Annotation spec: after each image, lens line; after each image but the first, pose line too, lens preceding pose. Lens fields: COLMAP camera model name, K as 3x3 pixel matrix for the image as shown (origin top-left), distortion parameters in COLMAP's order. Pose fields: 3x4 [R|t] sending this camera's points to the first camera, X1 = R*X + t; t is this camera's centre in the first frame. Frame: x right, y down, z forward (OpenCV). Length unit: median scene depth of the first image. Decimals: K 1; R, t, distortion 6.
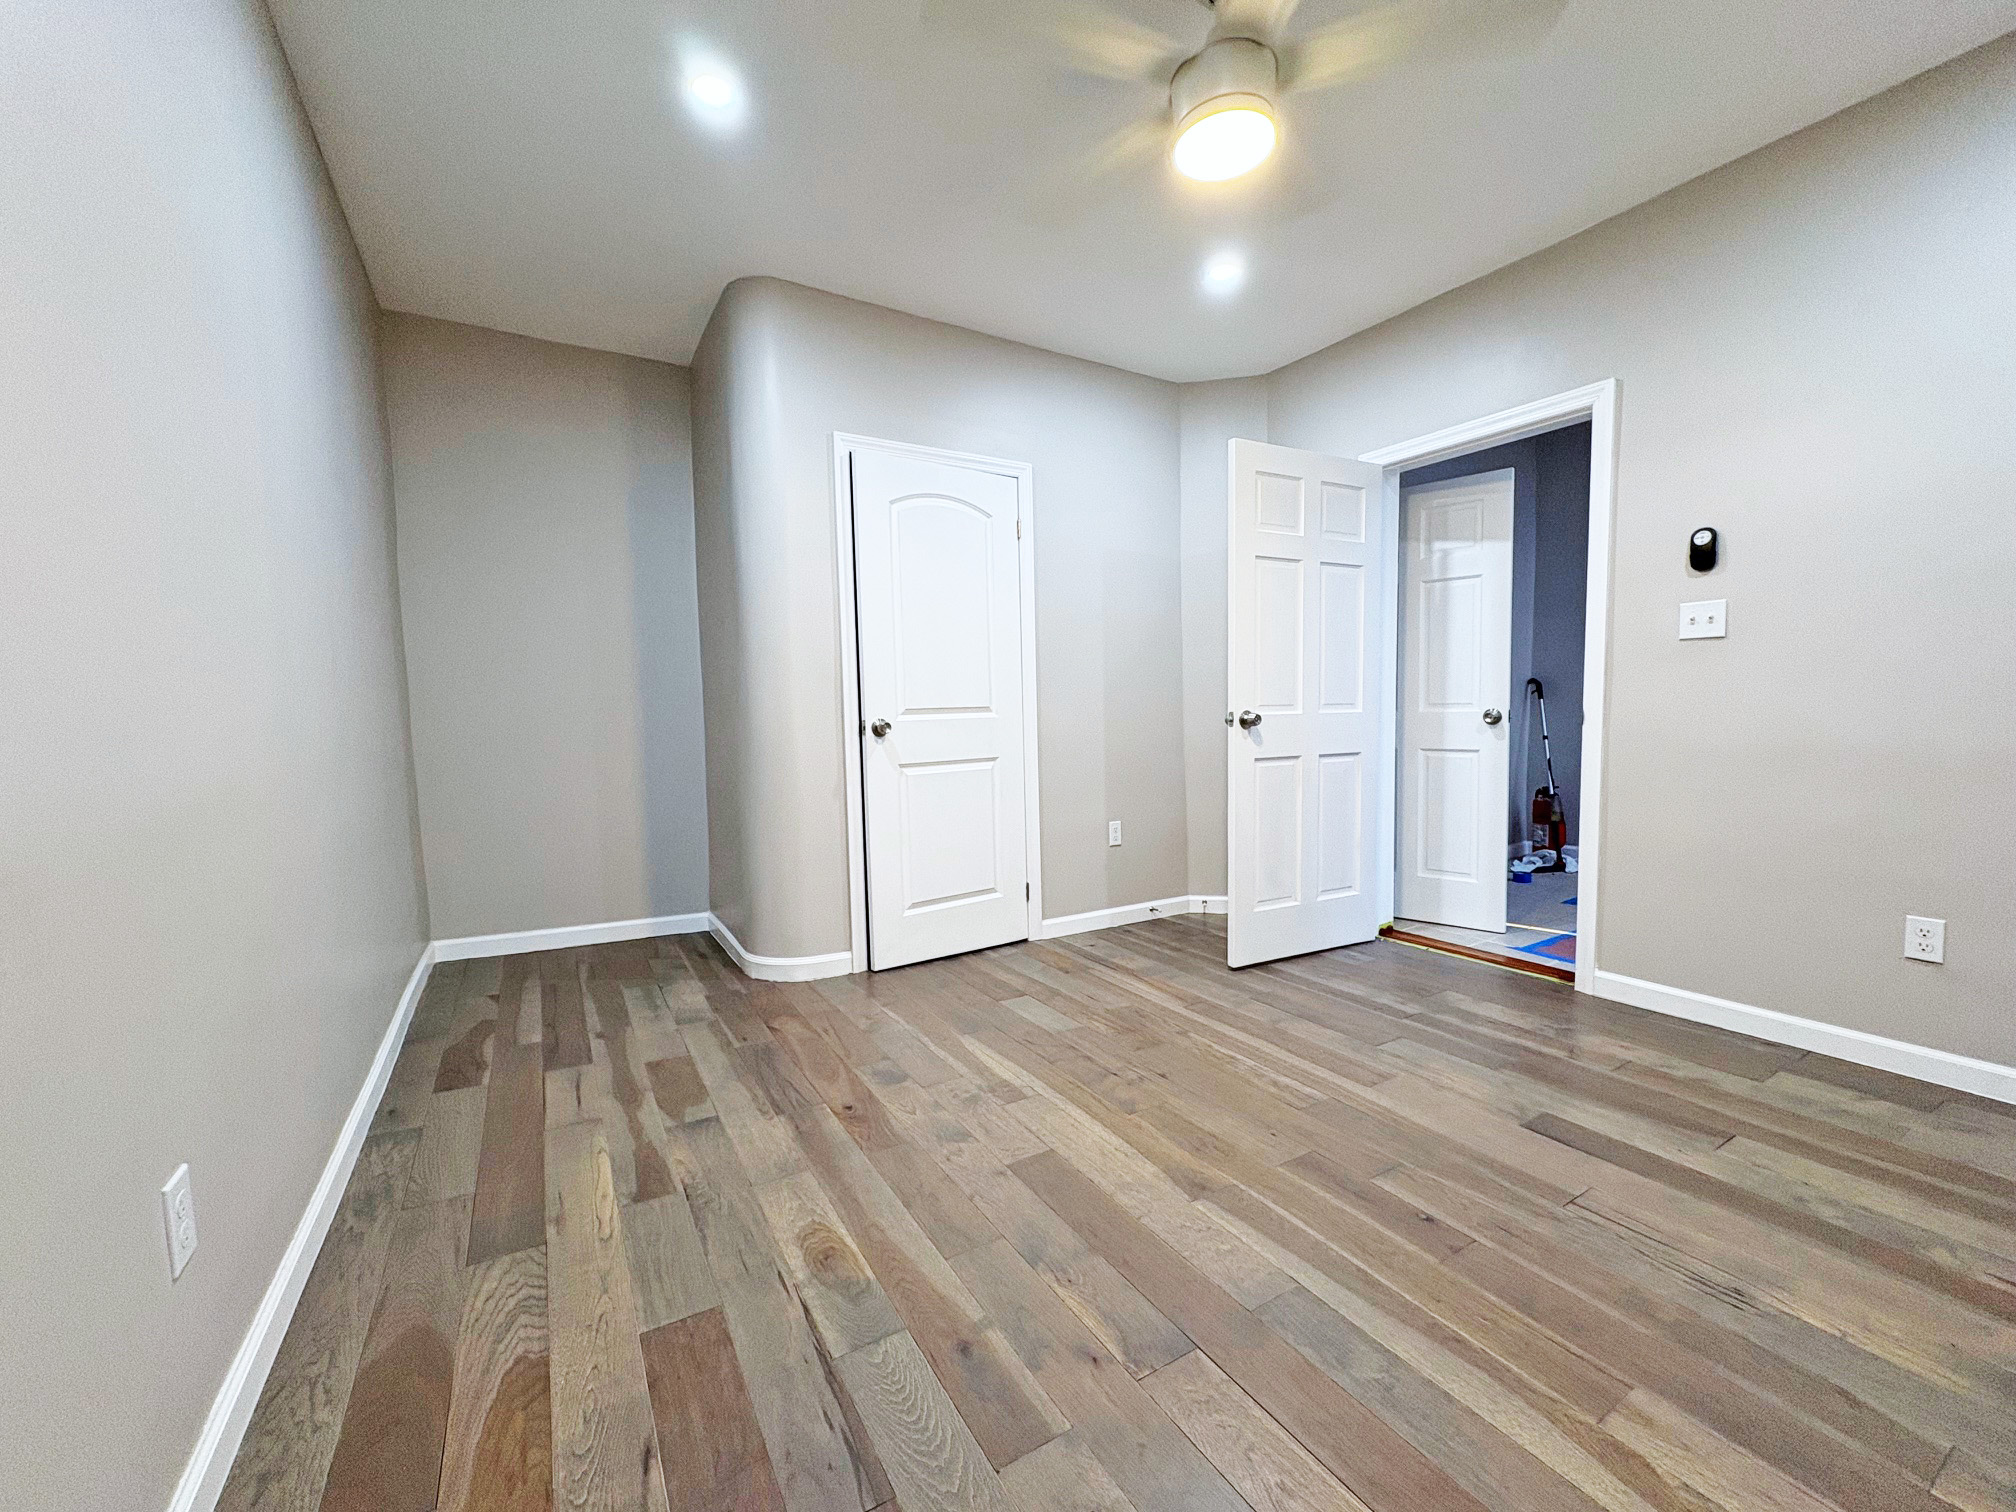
lens RADIAL K [[799.5, 0, 1004.0], [0, 799.5, 759.3], [0, 0, 1]] dist [0.001624, 0.000036]
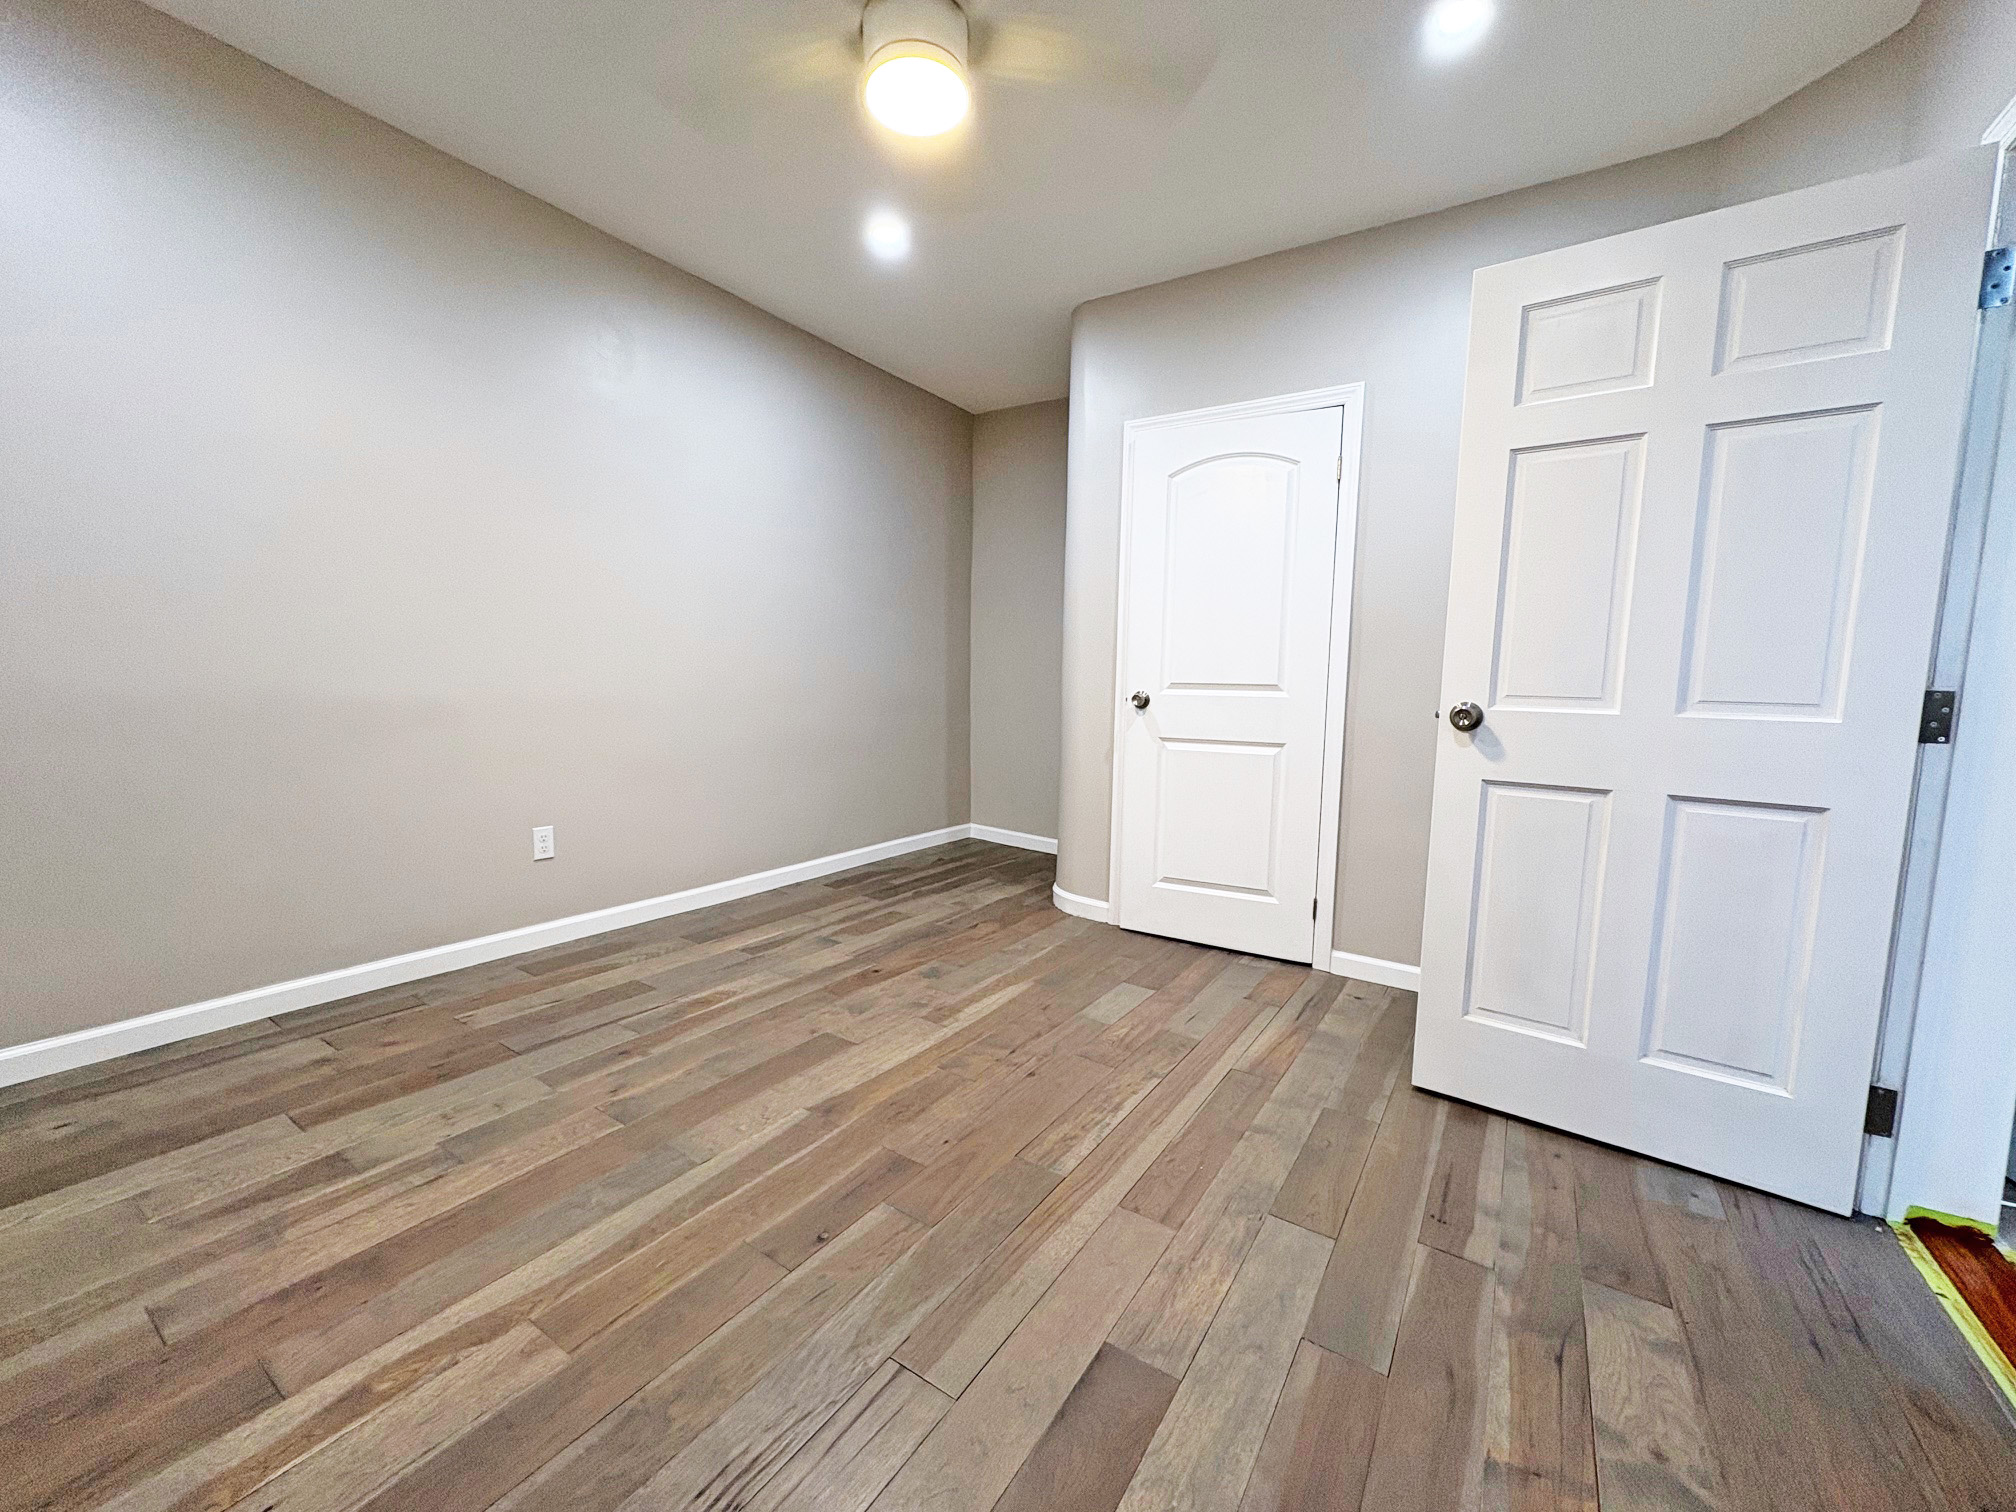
lens RADIAL K [[799.5, 0, 1012.0], [0, 799.5, 759.0], [0, 0, 1]] dist [0.001624, 0.000036]
pose [[0.441027, 0.118138, -0.889684, 1.021049], [-0.093551, 0.991950, 0.085343, -0.052267], [0.892605, 0.045592, 0.448529, 0.562097]]
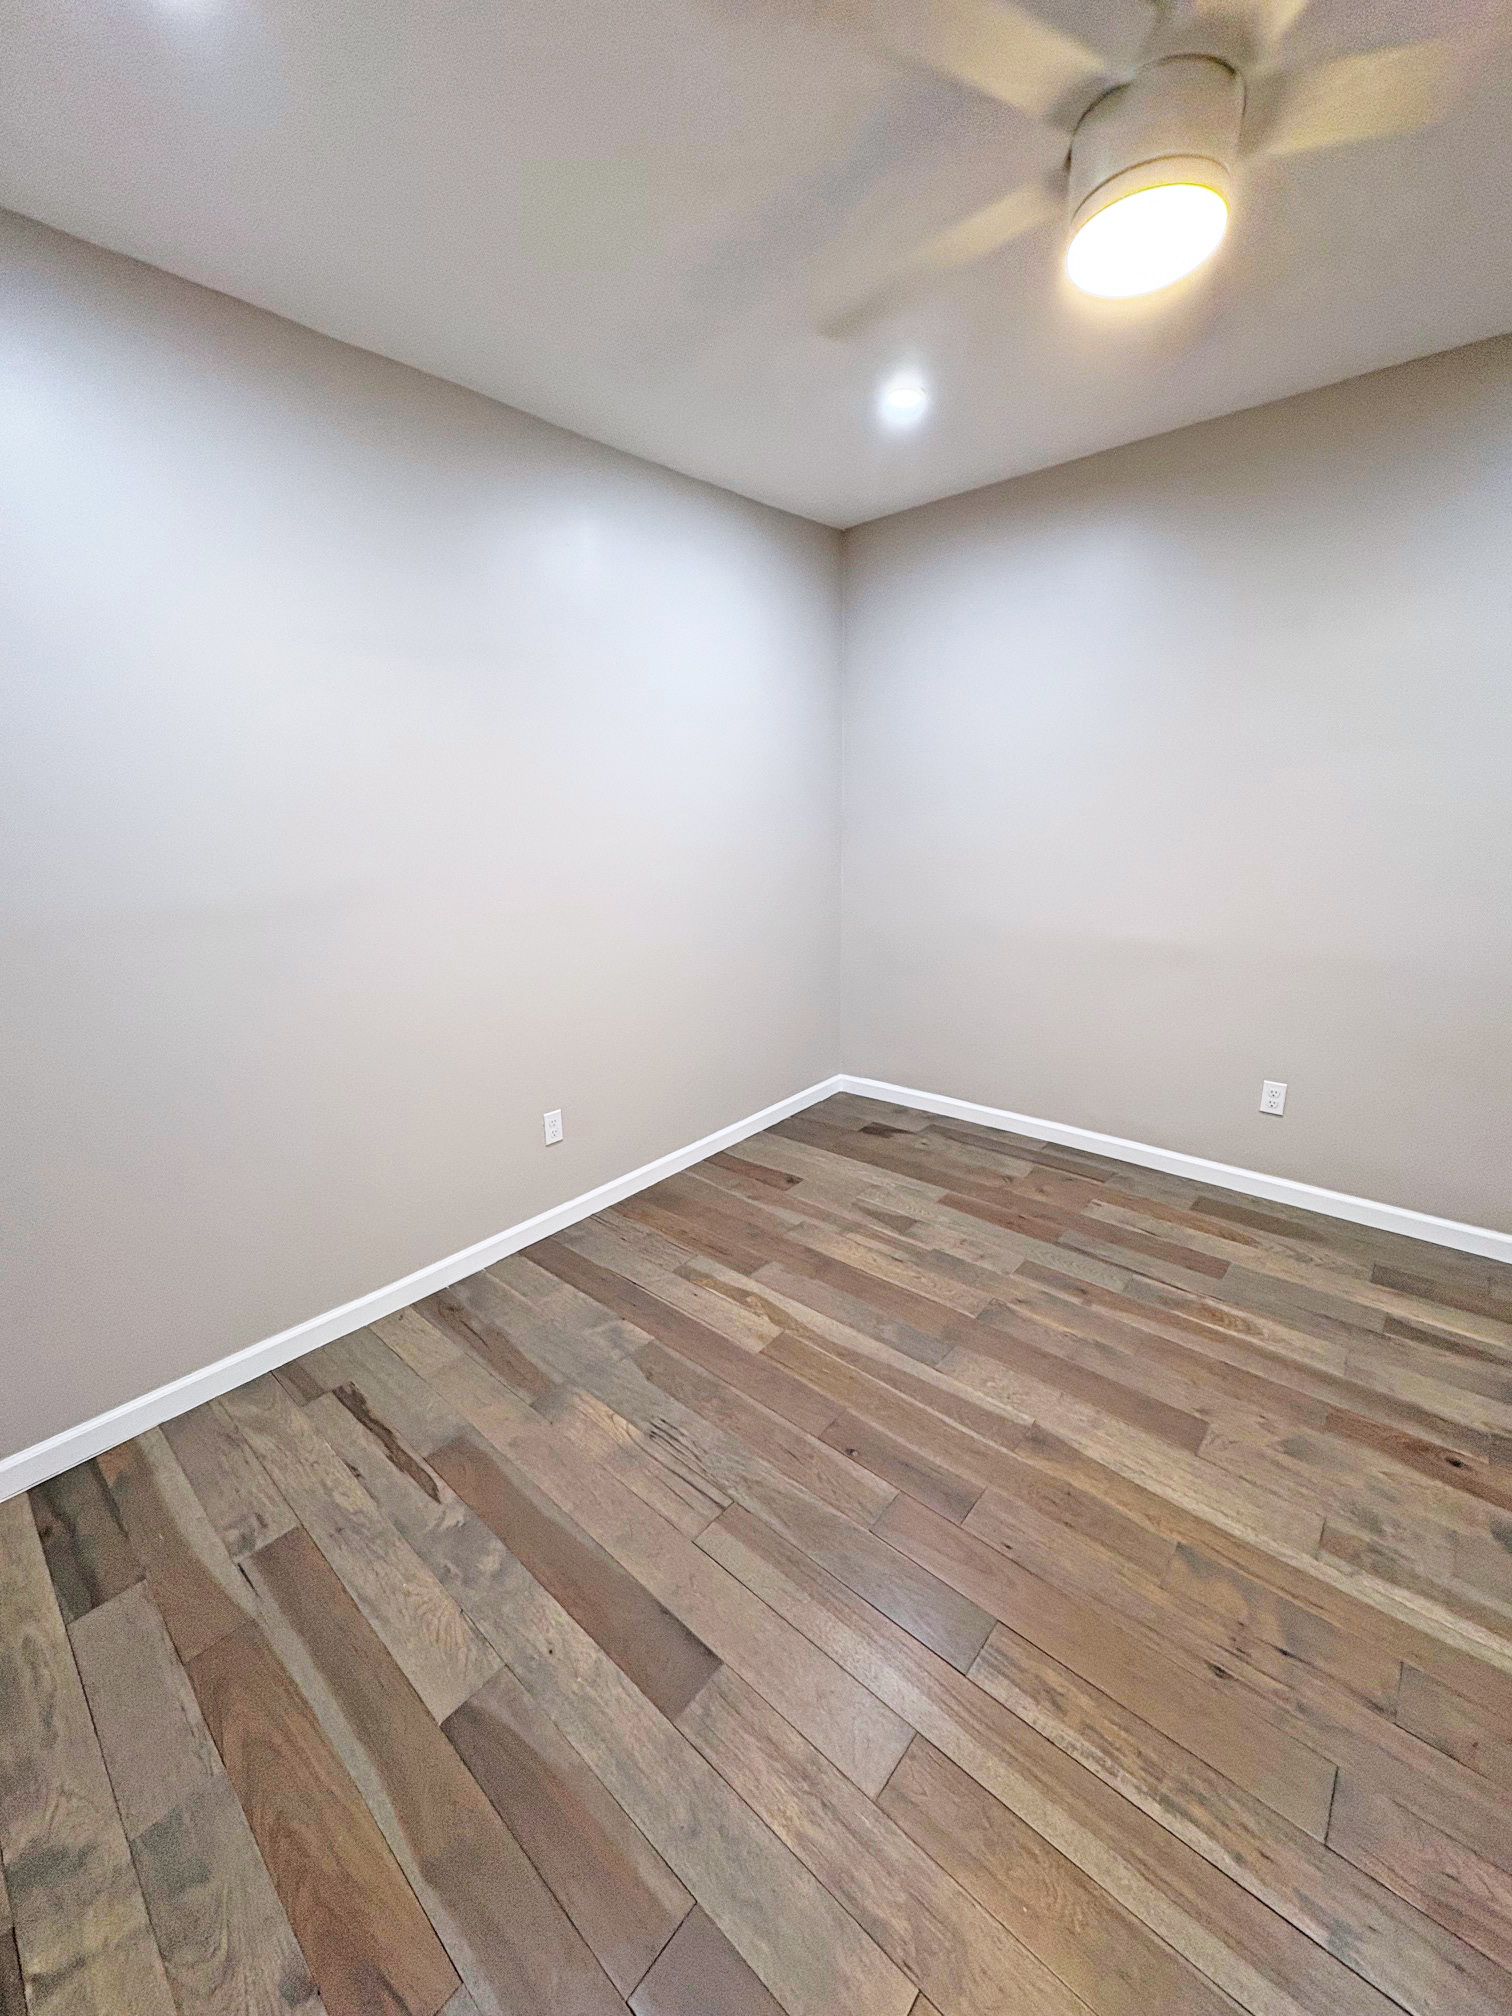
lens RADIAL K [[799.5, 0, 753.3], [0, 799.5, 1007.6], [0, 0, 1]] dist [0.001624, 0.000036]
pose [[-0.951213, 0.119947, -0.284264, 0.681278], [0.023819, 0.947136, 0.319946, -0.308409], [0.307613, 0.297566, -0.903786, 1.347297]]
